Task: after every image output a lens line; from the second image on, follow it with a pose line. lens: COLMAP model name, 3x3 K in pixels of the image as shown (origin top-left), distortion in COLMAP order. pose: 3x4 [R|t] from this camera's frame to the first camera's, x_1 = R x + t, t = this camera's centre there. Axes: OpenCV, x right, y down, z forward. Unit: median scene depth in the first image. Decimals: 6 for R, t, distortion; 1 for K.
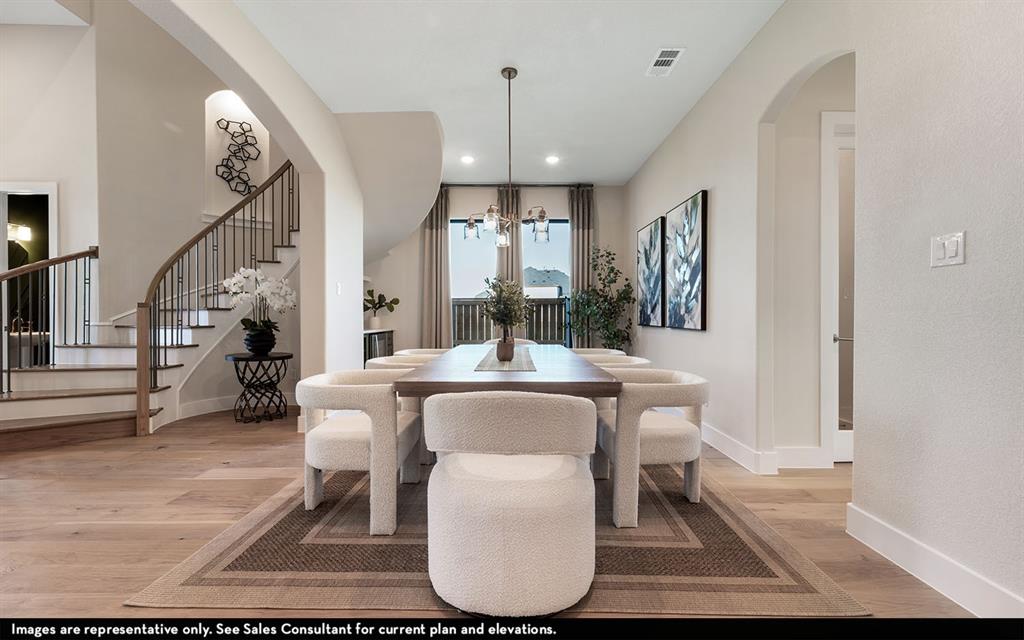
lens RADIAL K [[417.5, 0, 513.4], [0, 417.5, 320.0], [0, 0, 1]] dist [0.004154, 0.000561]
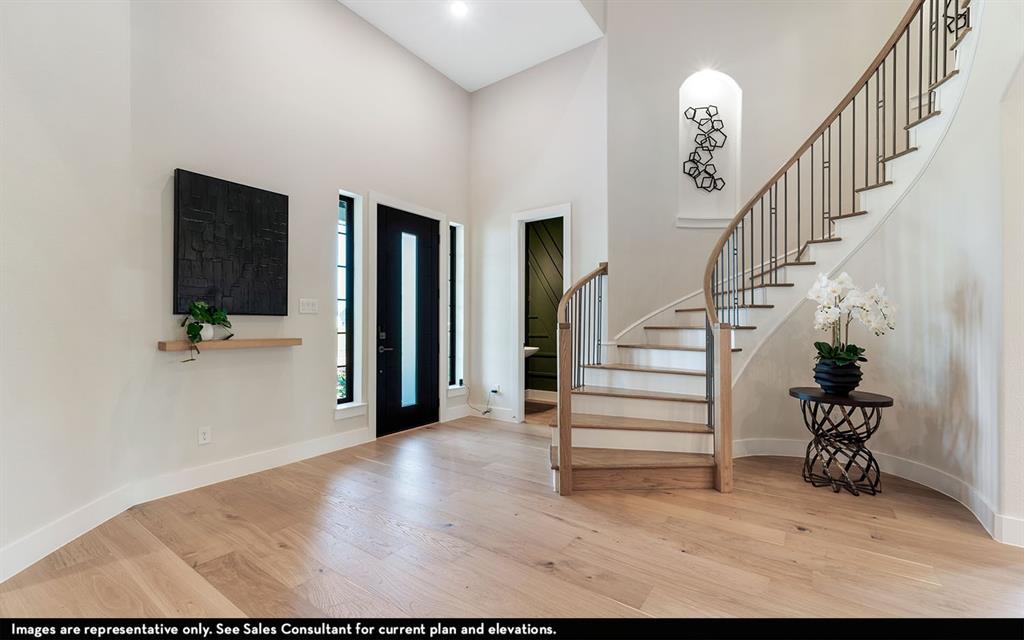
lens RADIAL K [[417.5, 0, 512.9], [0, 417.5, 320.8], [0, 0, 1]] dist [0.004154, 0.000561]
pose [[0.819686, -0.003890, -0.572800, -0.625055], [-0.000271, 0.999974, -0.007178, -0.035336], [0.572813, 0.006039, 0.819664, 0.093468]]
